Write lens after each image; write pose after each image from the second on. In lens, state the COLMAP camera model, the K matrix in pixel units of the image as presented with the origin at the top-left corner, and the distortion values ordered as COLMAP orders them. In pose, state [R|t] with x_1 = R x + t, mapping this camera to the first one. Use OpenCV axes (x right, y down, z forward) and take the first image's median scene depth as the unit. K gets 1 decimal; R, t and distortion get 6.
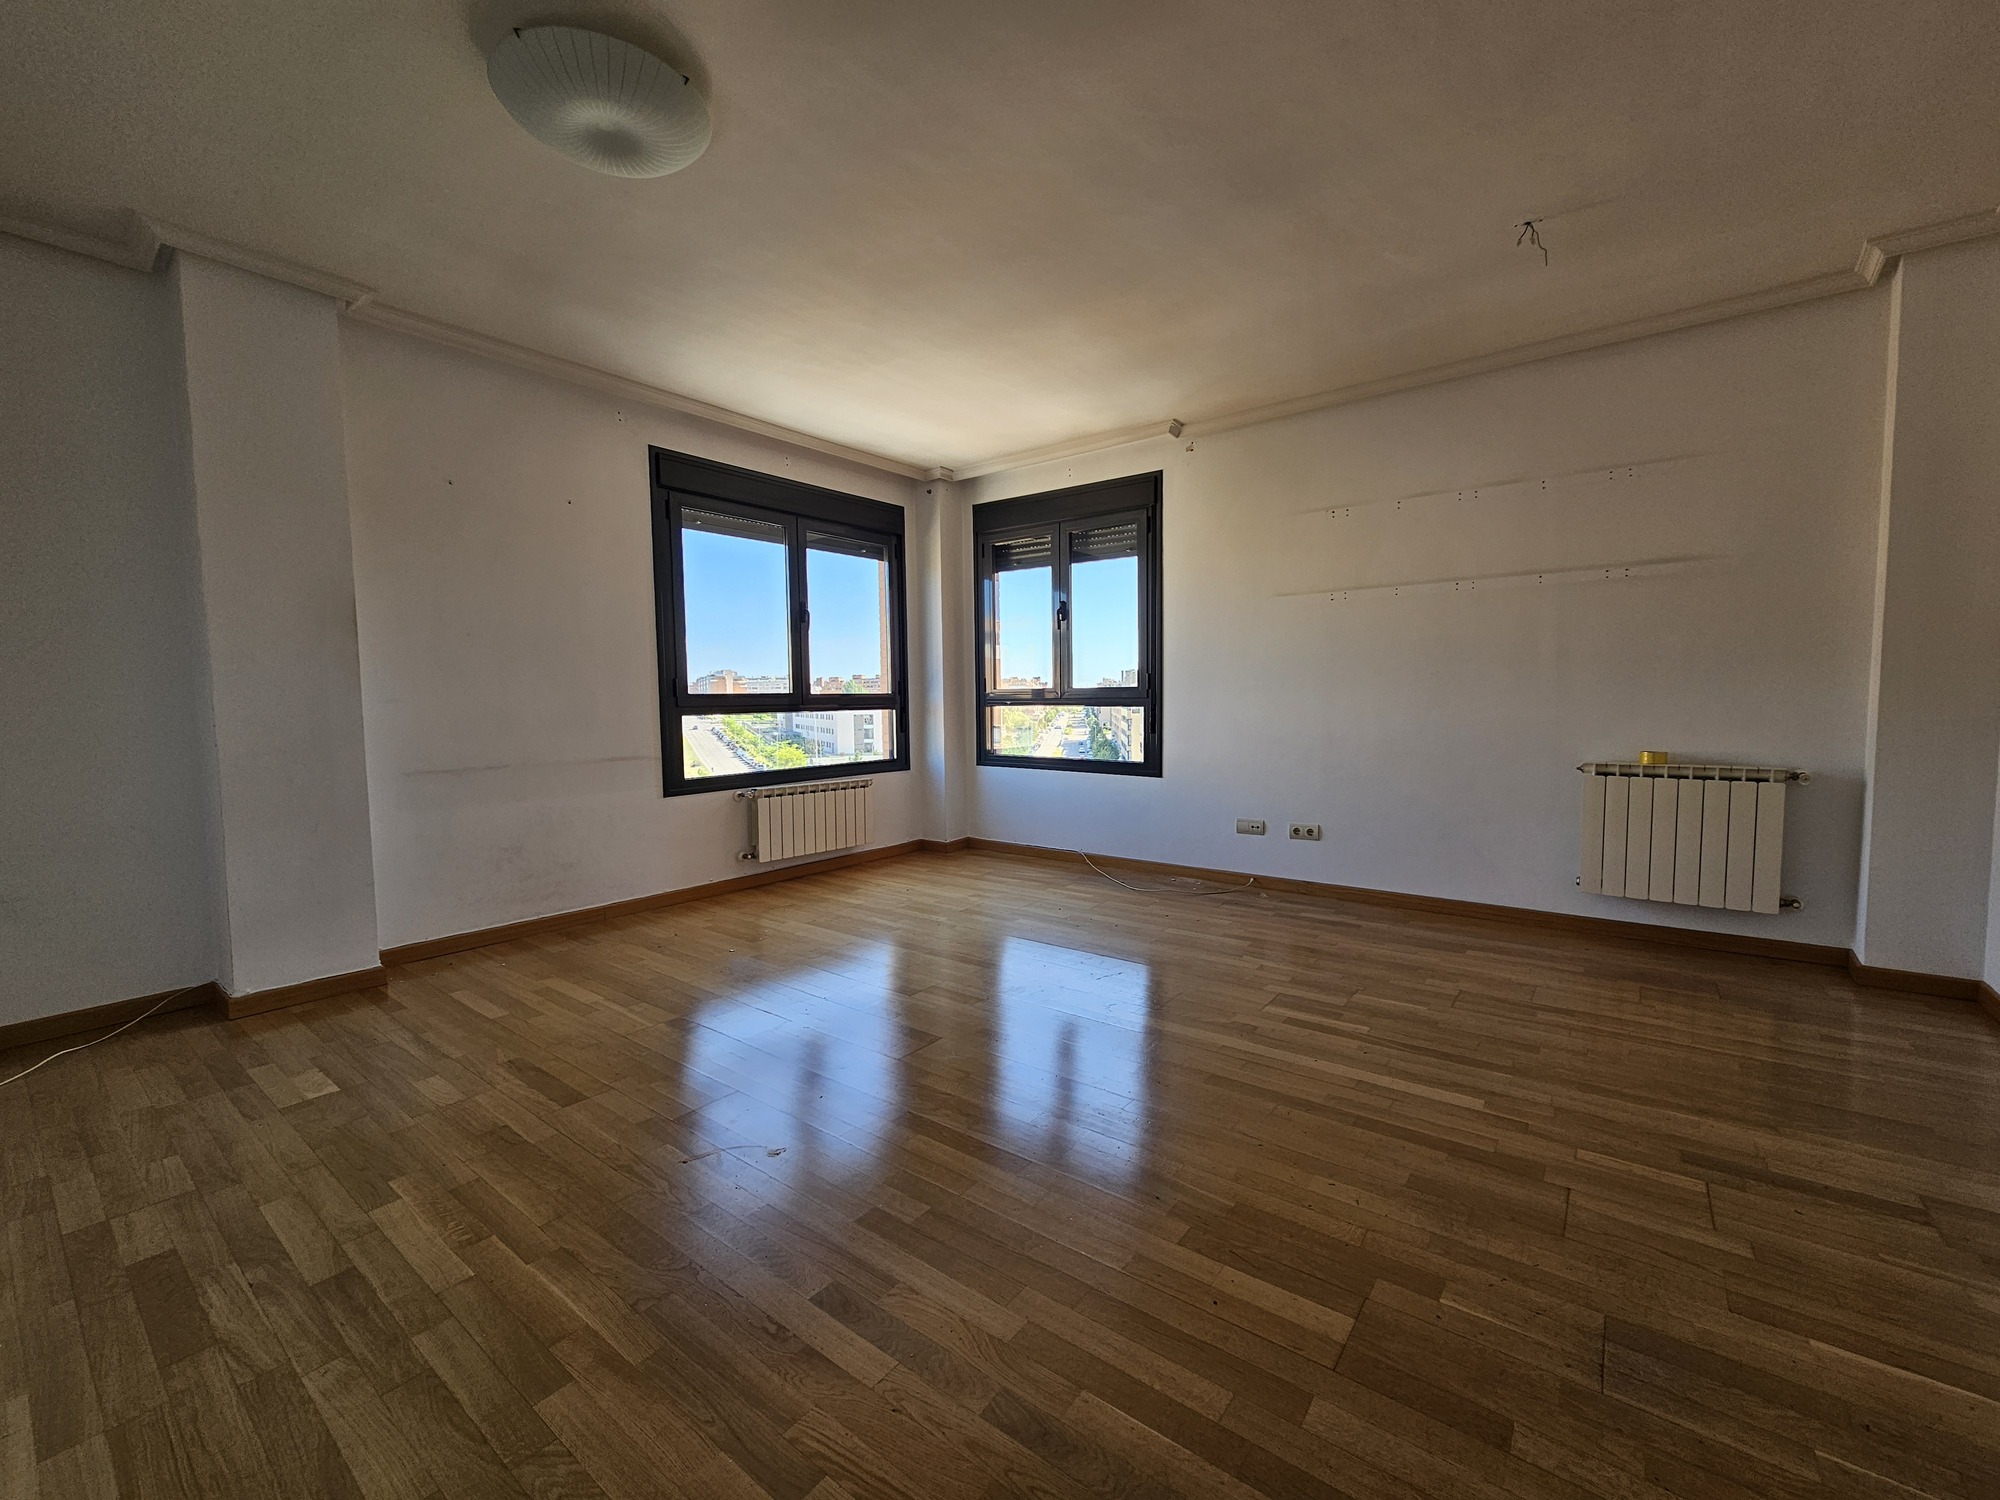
lens RADIAL K [[817.3, 0, 1012.4], [0, 817.3, 752.2], [0, 0, 1]] dist [-0.000507, 0.000467]
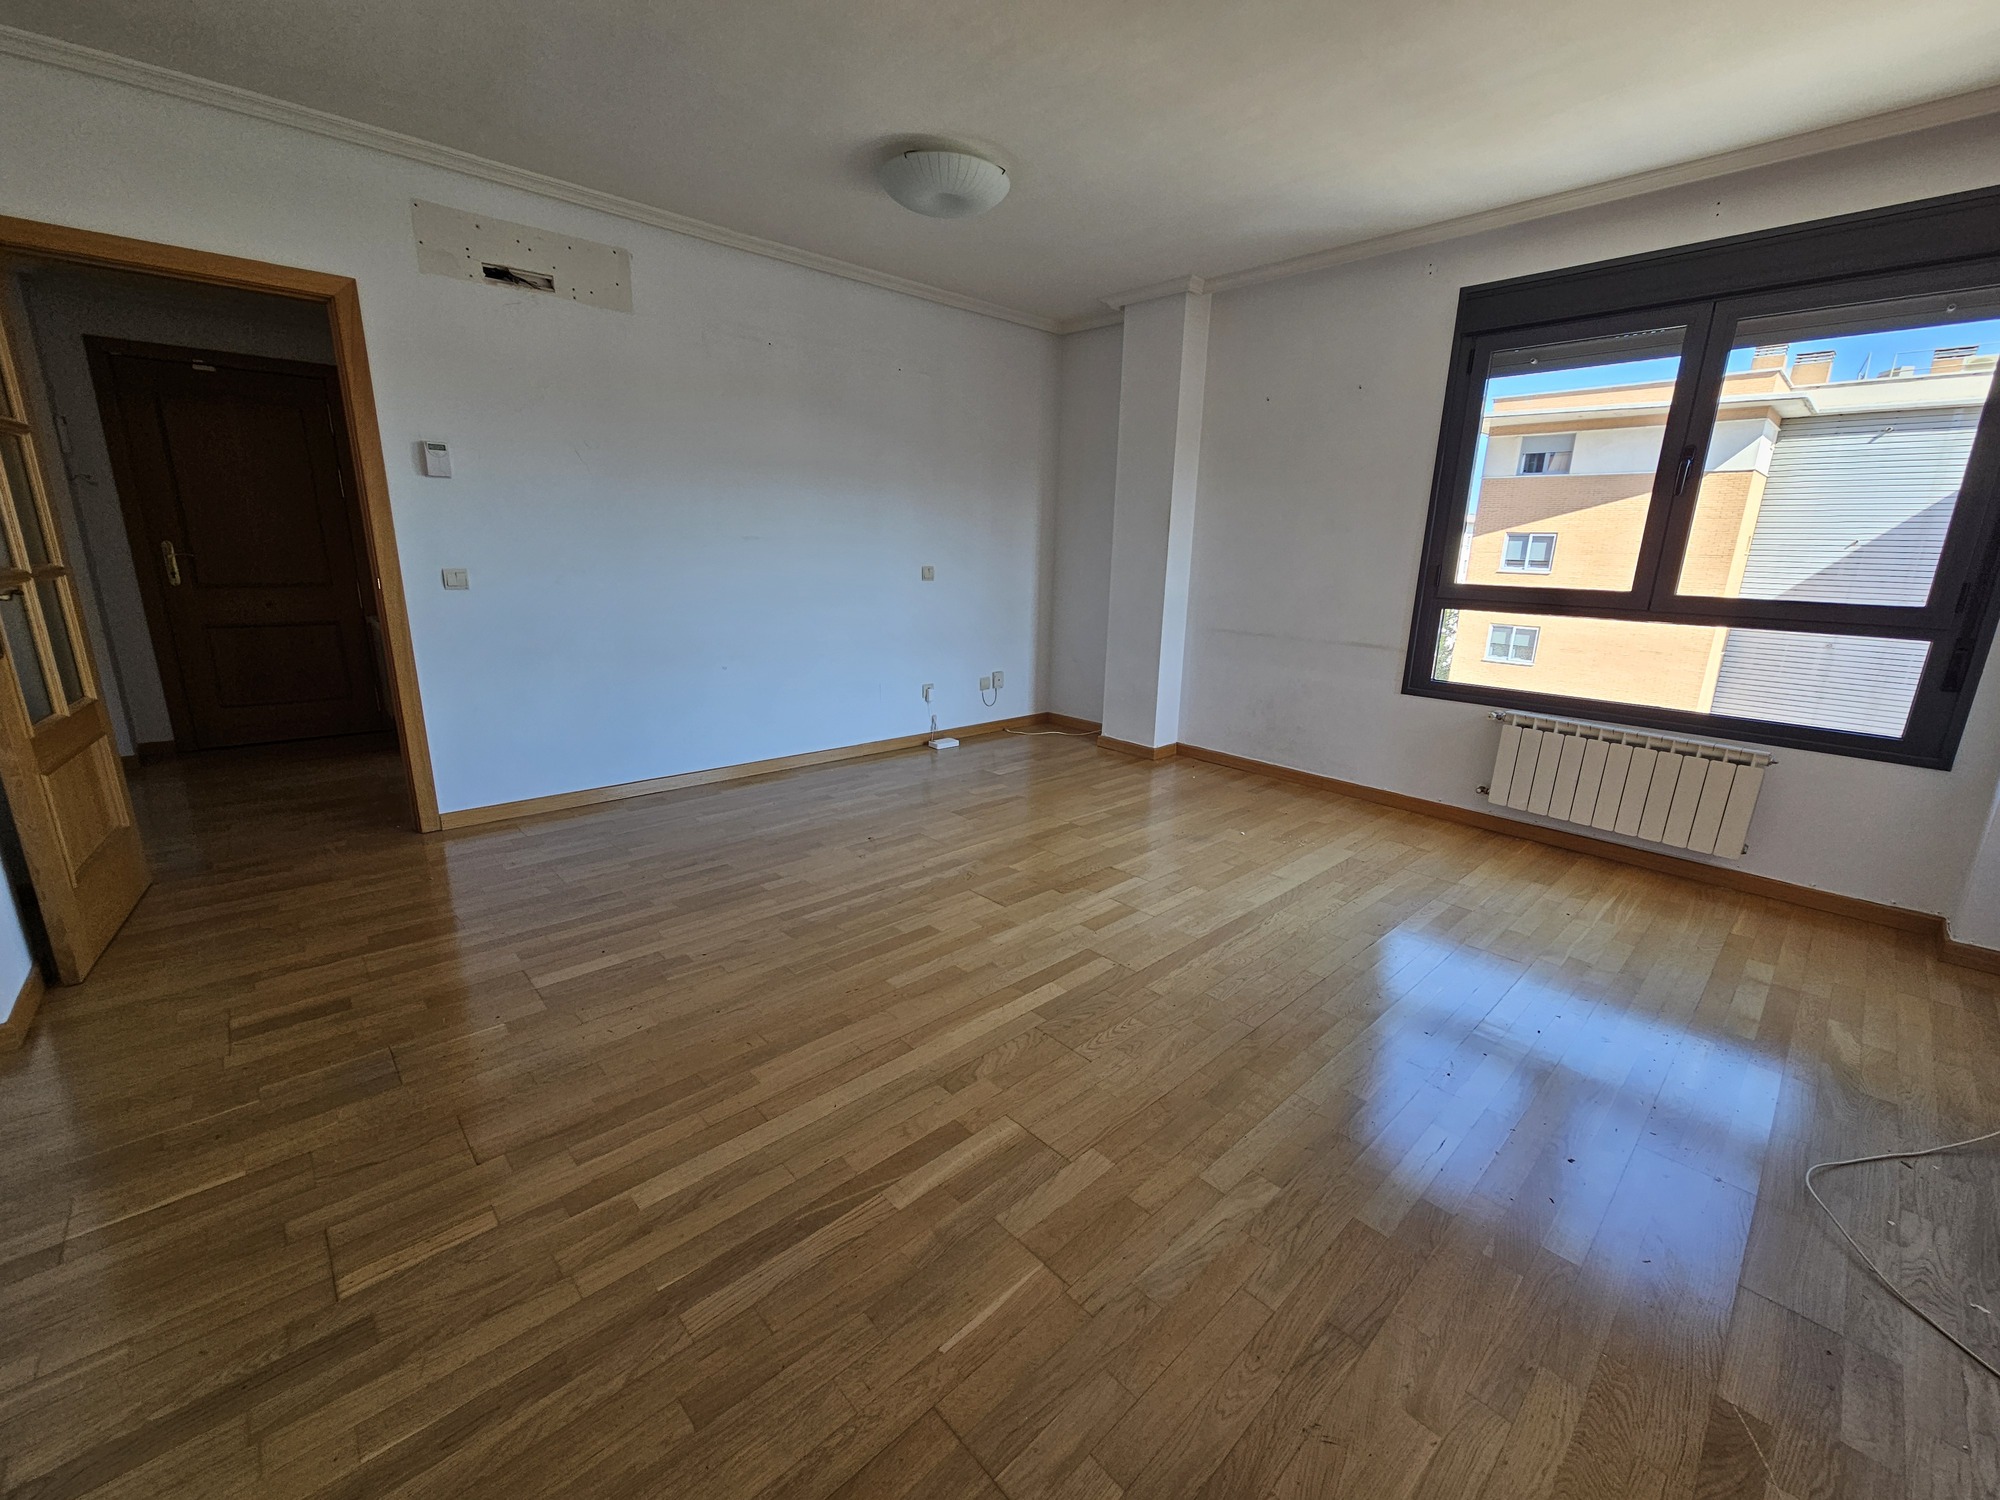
lens RADIAL K [[817.3, 0, 1012.4], [0, 817.3, 752.2], [0, 0, 1]] dist [-0.000507, 0.000467]
pose [[-0.165124, 0.251894, -0.953564, 0.904222], [-0.088123, 0.959200, 0.268643, -0.149863], [0.982328, 0.128391, -0.136189, 1.114445]]
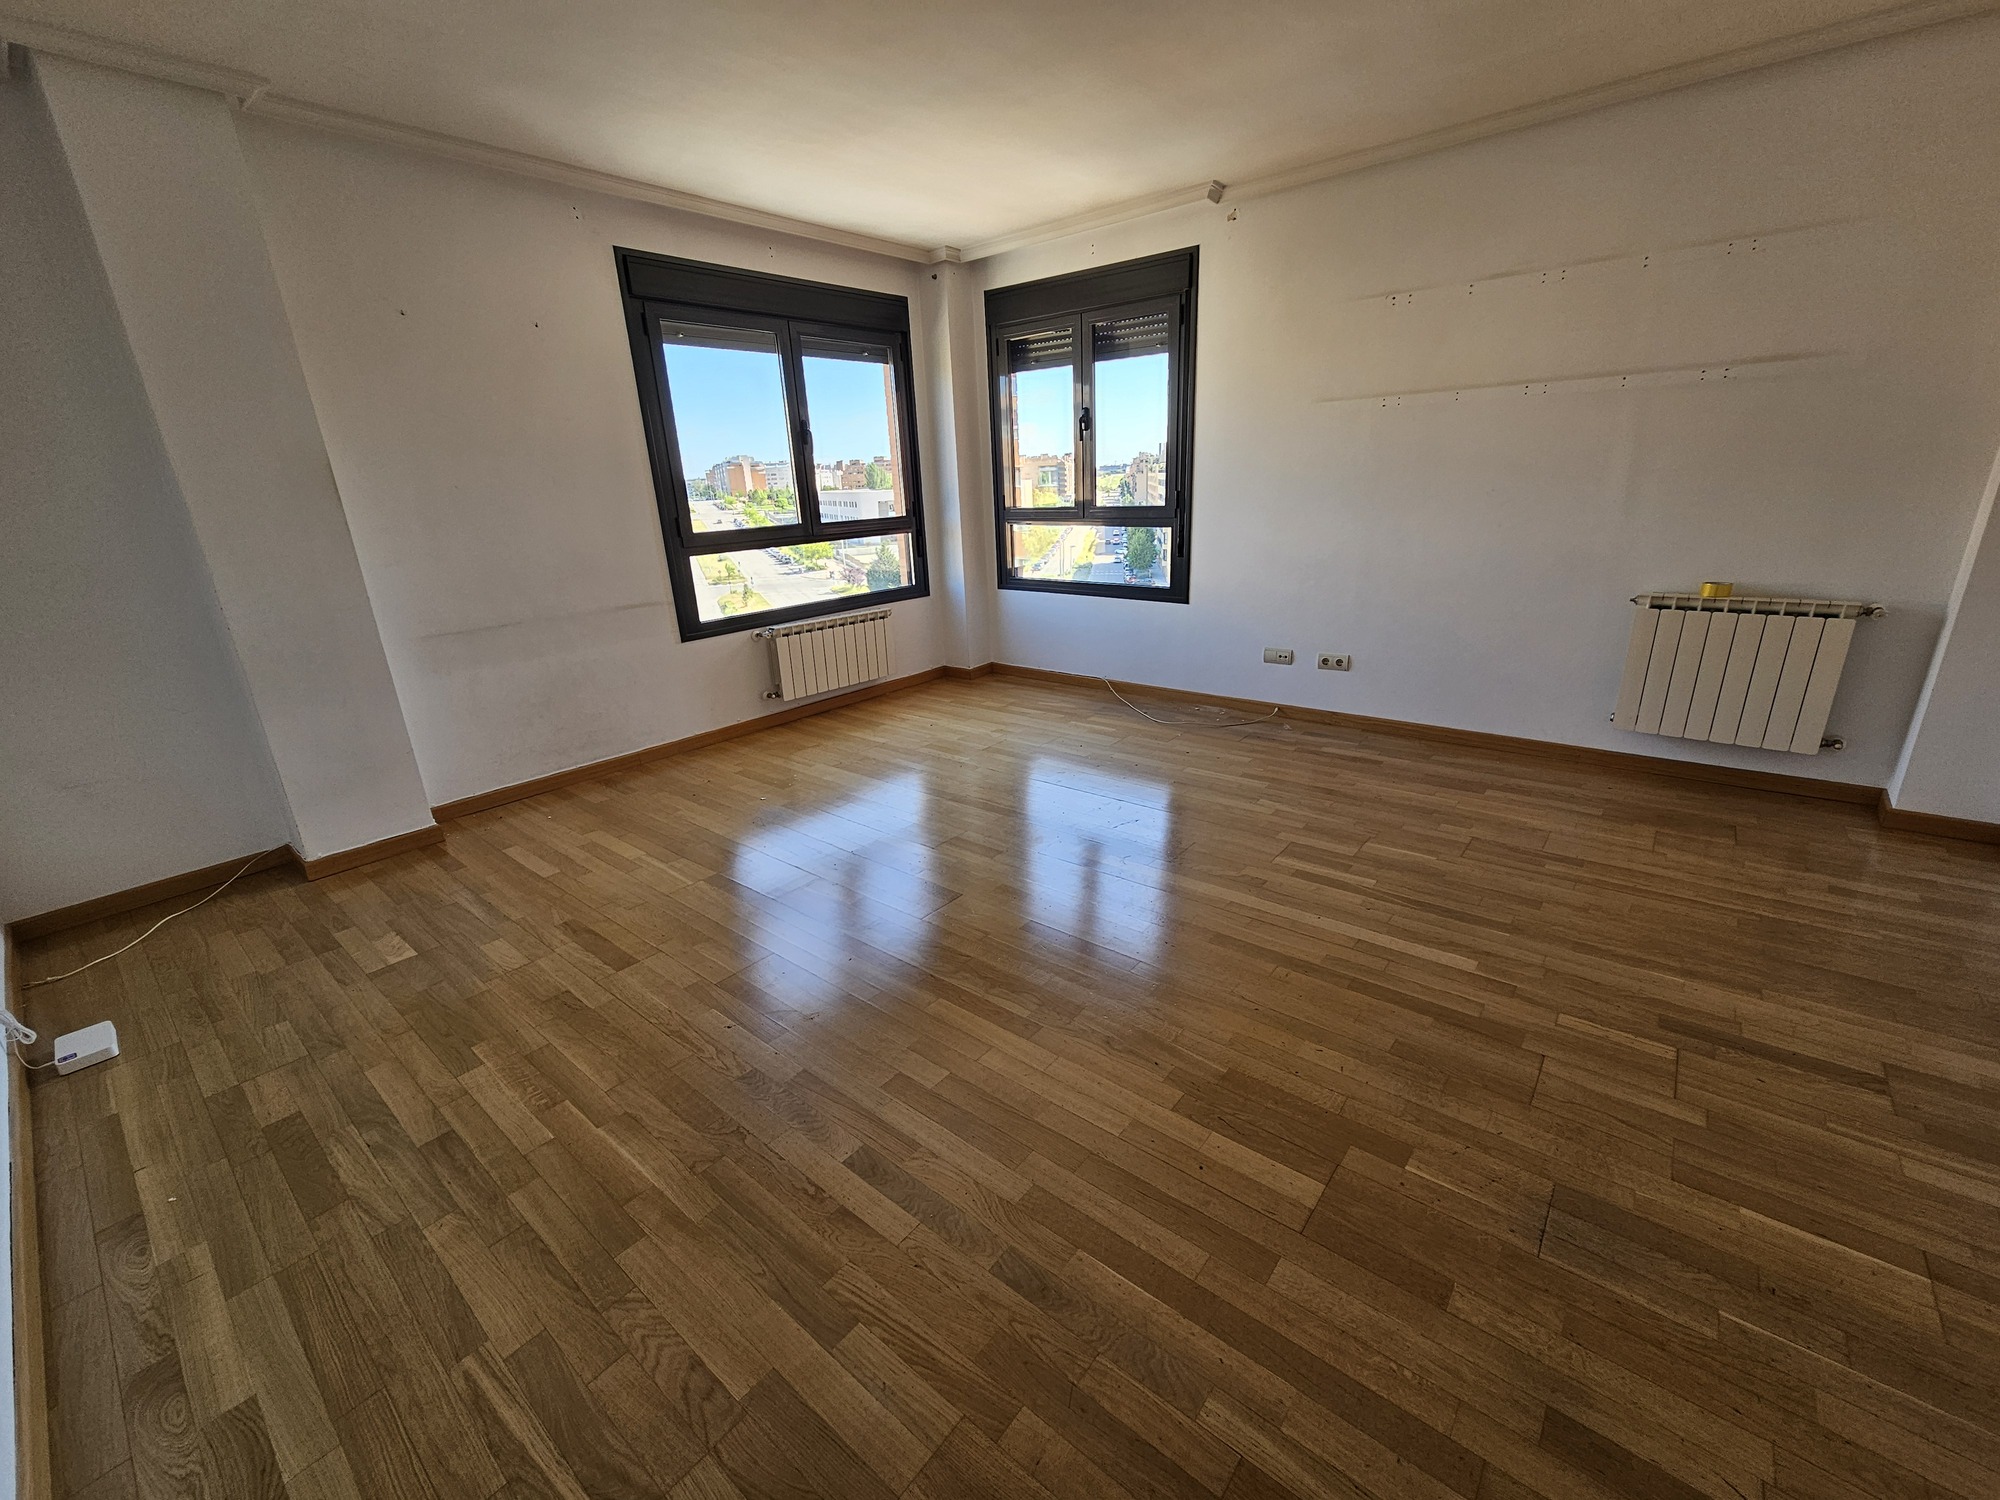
lens RADIAL K [[819.6, 0, 1013.3], [0, 819.6, 752.8], [0, 0, 1]] dist [0.000175, -0.000712]
pose [[0.999001, -0.016095, -0.041685, 0.025773], [0.026206, 0.966640, 0.254795, -0.093619], [0.036194, -0.255633, 0.966096, 0.027015]]
